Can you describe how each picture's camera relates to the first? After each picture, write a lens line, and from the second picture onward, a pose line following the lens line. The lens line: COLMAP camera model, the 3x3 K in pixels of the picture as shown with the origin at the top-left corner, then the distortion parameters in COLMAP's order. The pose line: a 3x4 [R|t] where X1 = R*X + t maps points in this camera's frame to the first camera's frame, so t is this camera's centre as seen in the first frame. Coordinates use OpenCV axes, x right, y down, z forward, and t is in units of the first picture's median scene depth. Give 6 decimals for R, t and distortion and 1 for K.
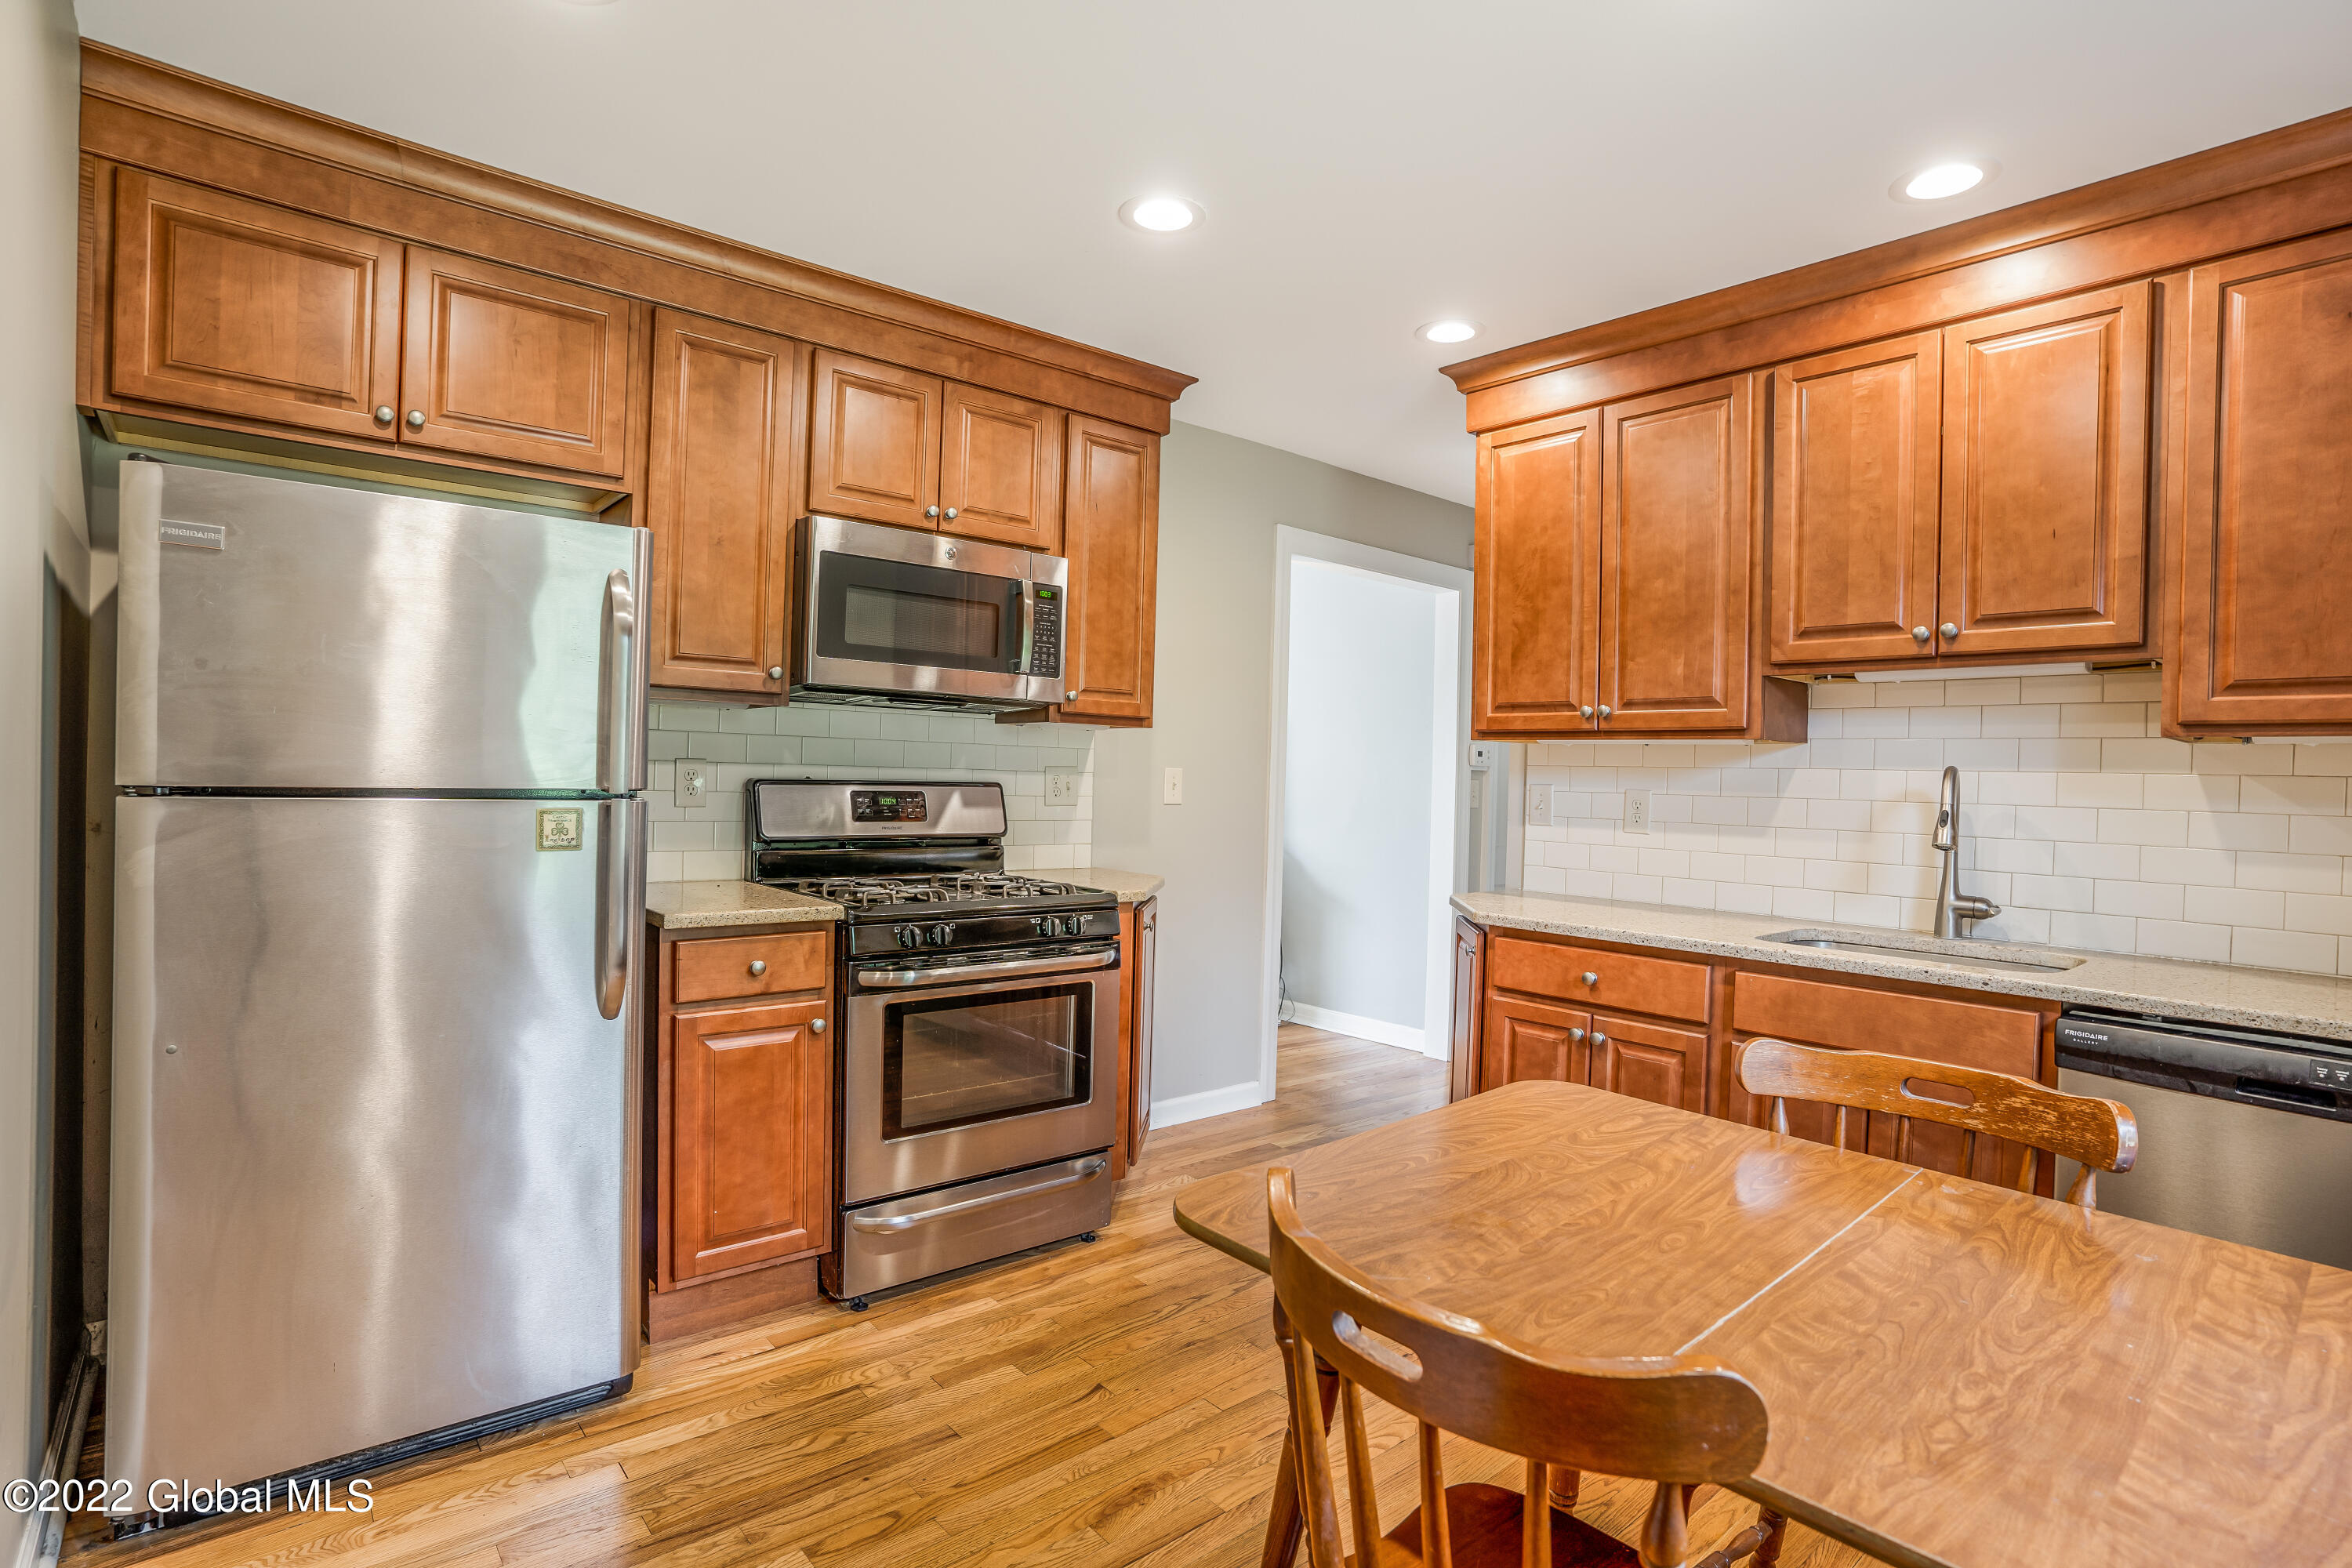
lens RADIAL K [[1207.1, 0, 1176.0], [0, 1207.1, 784.0], [0, 0, 1]] dist [-0.002081, 0.022494]
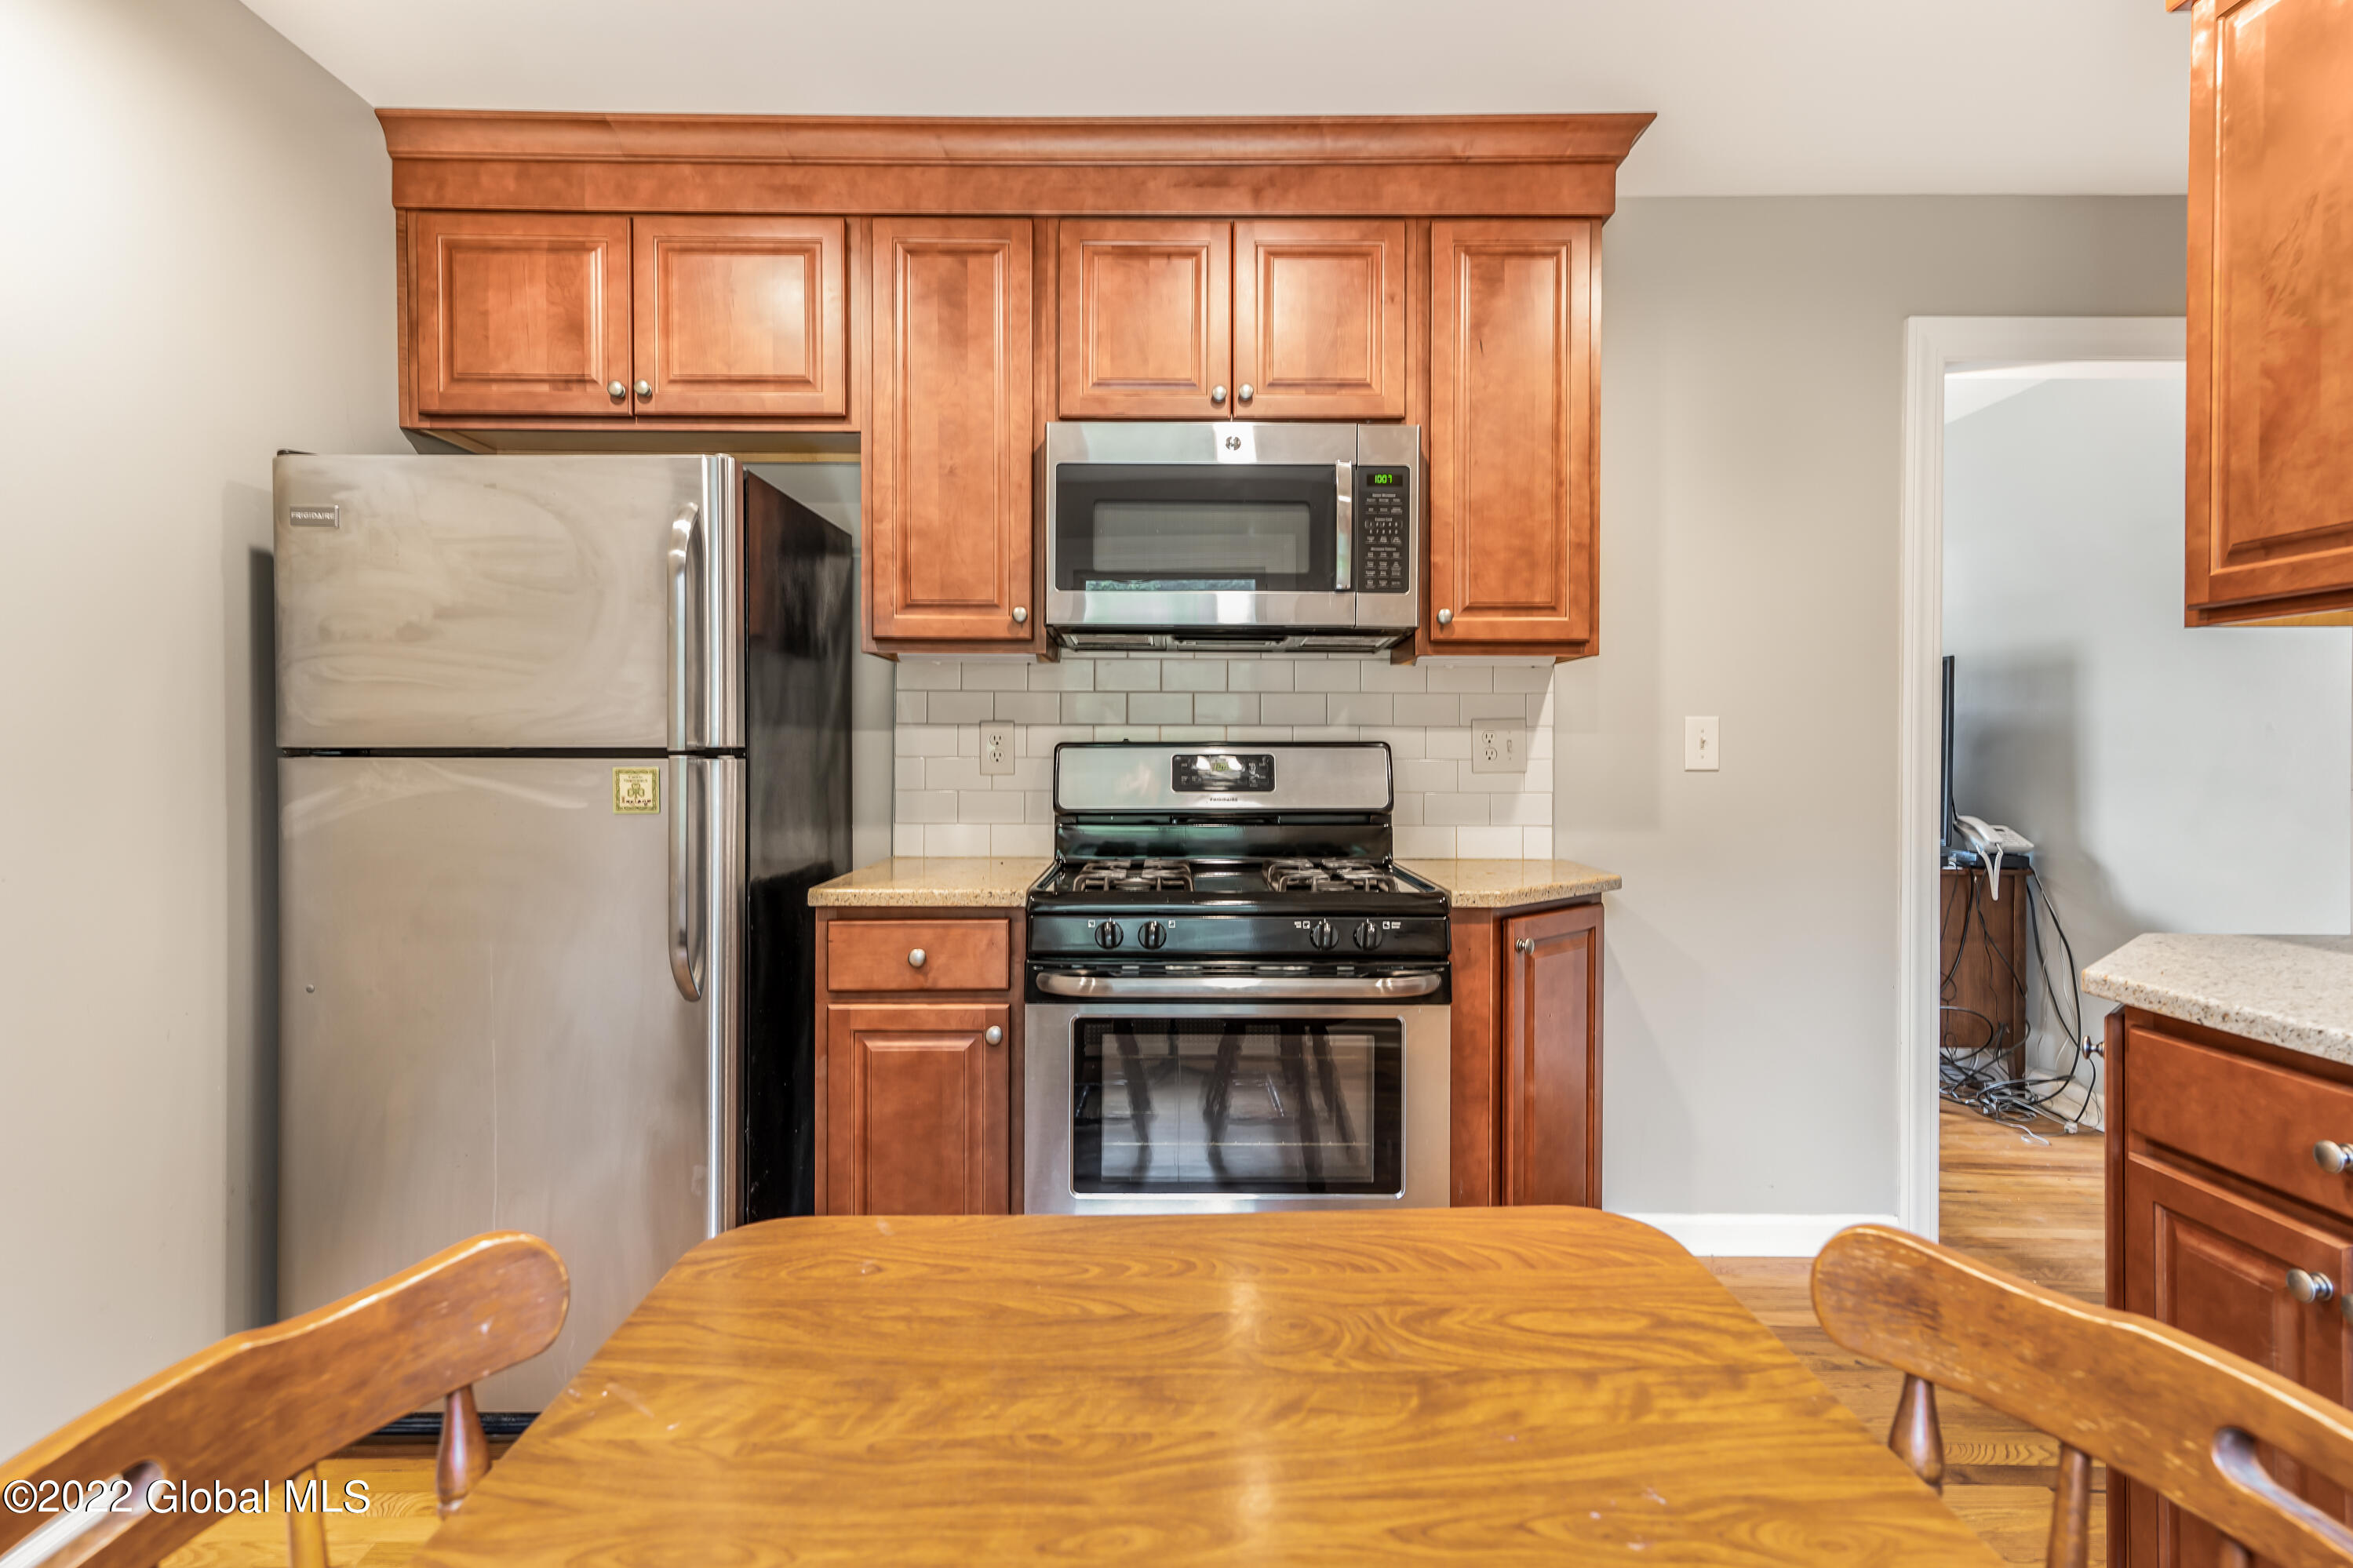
lens RADIAL K [[1240.0, 0, 1177.3], [0, 1240.0, 760.2], [0, 0, 1]] dist [0.043941, -0.001100]
pose [[0.769729, -0.018919, -0.638090, 0.309582], [0.013141, 0.999819, -0.013792, 0.024214], [0.638235, 0.002231, 0.769838, 0.389259]]
